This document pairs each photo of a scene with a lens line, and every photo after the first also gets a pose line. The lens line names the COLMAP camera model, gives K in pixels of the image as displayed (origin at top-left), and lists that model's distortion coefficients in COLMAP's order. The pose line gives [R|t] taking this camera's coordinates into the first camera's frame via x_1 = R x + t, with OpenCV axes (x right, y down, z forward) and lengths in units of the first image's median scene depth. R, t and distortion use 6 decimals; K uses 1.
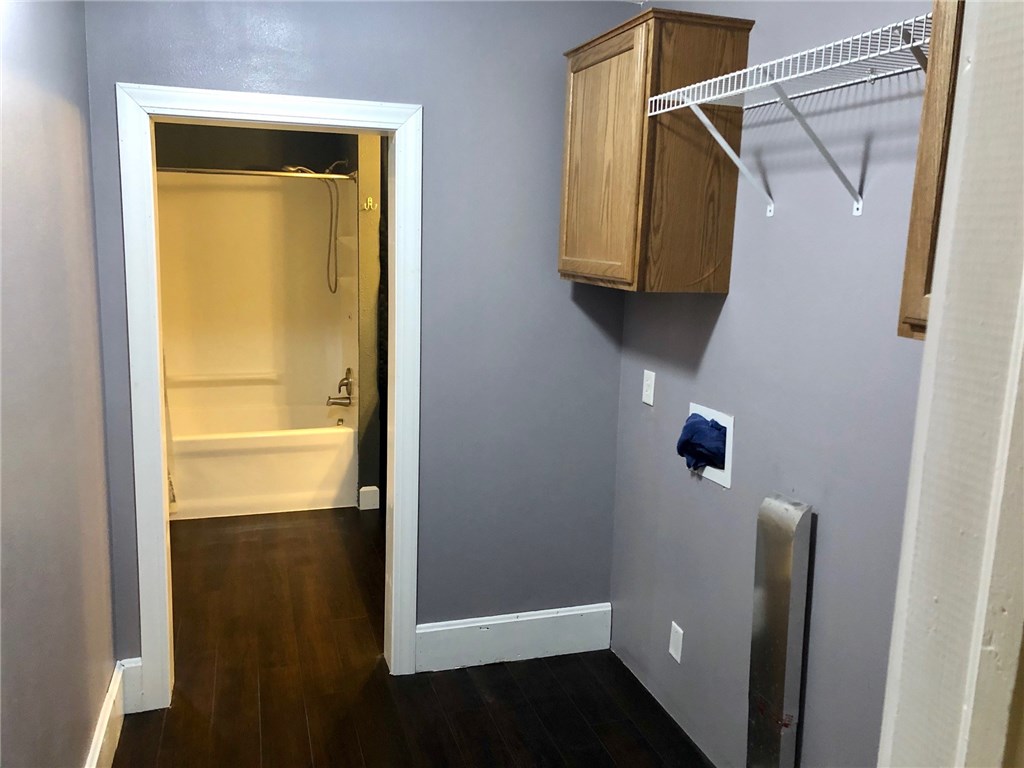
lens RADIAL K [[824.2, 0, 512.4], [0, 824.2, 382.2], [0, 0, 1]] dist [0.045369, -0.028895]
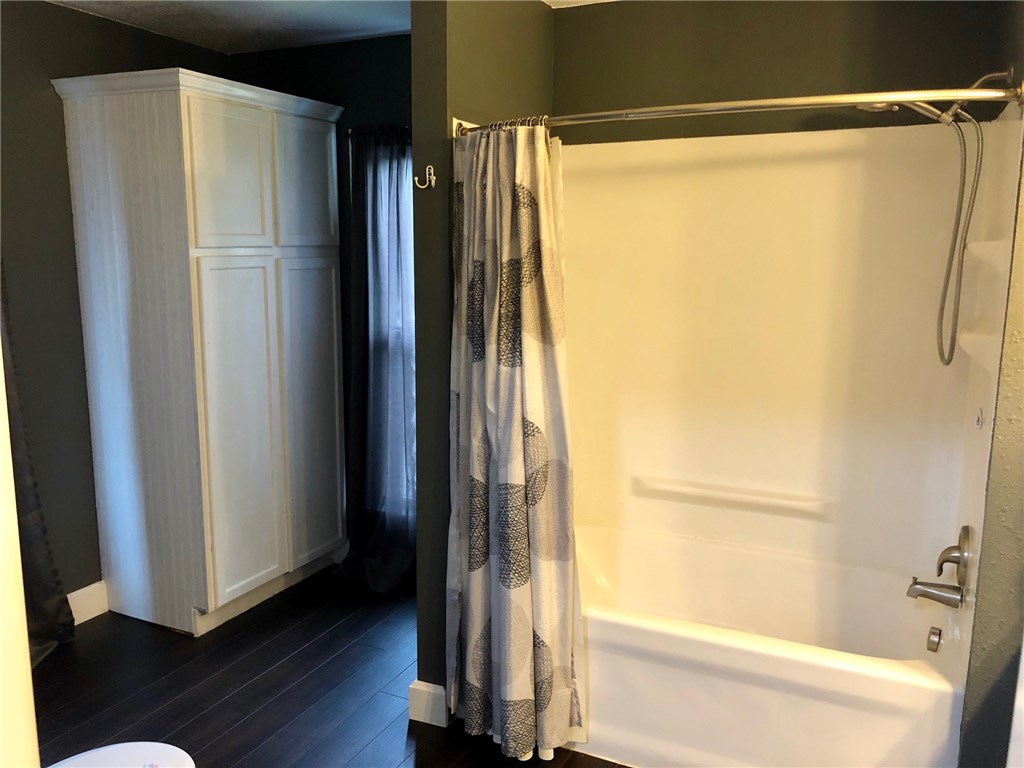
lens RADIAL K [[824.2, 0, 513.7], [0, 824.2, 379.7], [0, 0, 1]] dist [0.045369, -0.028895]
pose [[0.713085, 0.087306, -0.695620, -0.062131], [-0.096316, 0.995007, 0.026147, -0.086427], [0.694430, 0.048354, 0.717934, 0.487645]]
